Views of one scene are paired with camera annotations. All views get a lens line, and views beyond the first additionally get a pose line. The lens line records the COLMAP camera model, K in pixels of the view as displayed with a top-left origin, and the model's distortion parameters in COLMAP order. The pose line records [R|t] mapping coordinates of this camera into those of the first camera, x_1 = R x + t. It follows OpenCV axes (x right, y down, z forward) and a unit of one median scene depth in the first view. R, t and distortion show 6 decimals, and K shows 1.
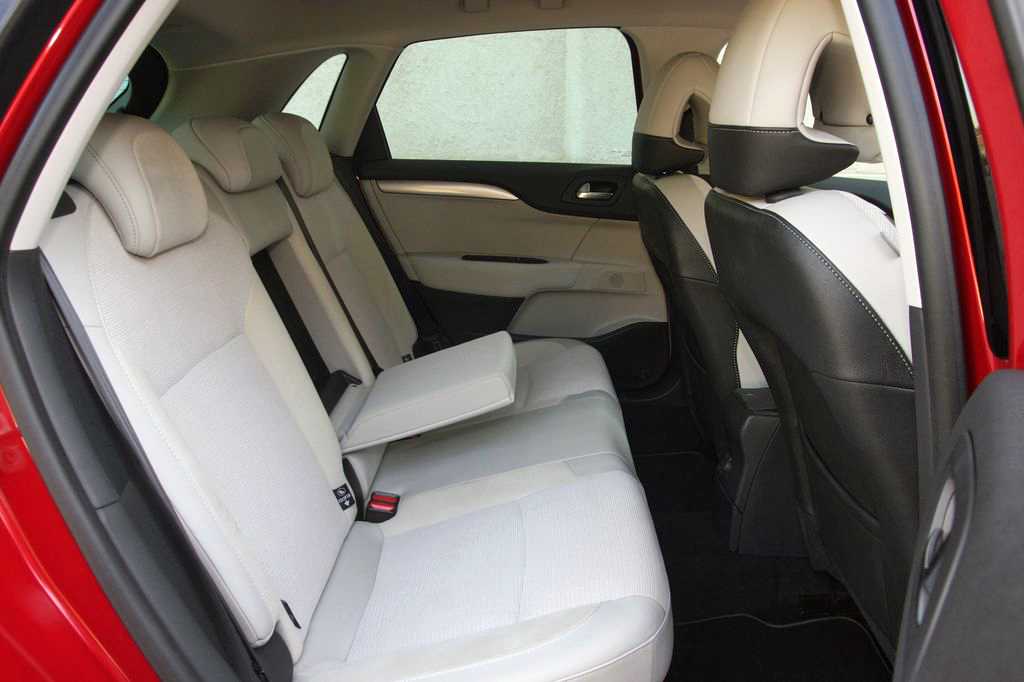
lens RADIAL K [[769.8, 0, 503.3], [0, 769.8, 349.5], [0, 0, 1]] dist [-0.142508, 0.104079]
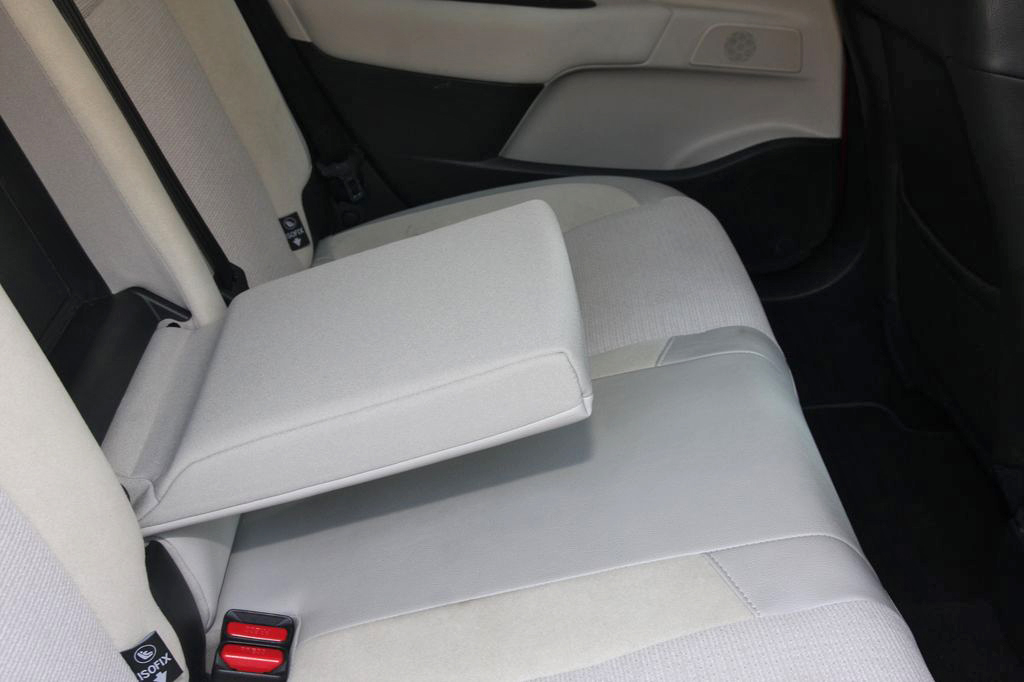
lens RADIAL K [[1250.5, 0, 512.0], [0, 1250.5, 341.0], [0, 0, 1]] dist [0.069793, -0.006169]
pose [[0.997714, -0.001580, 0.067559, -0.065515], [-0.010535, 0.983867, 0.178589, -0.077675], [-0.066751, -0.178892, 0.981602, 0.363907]]
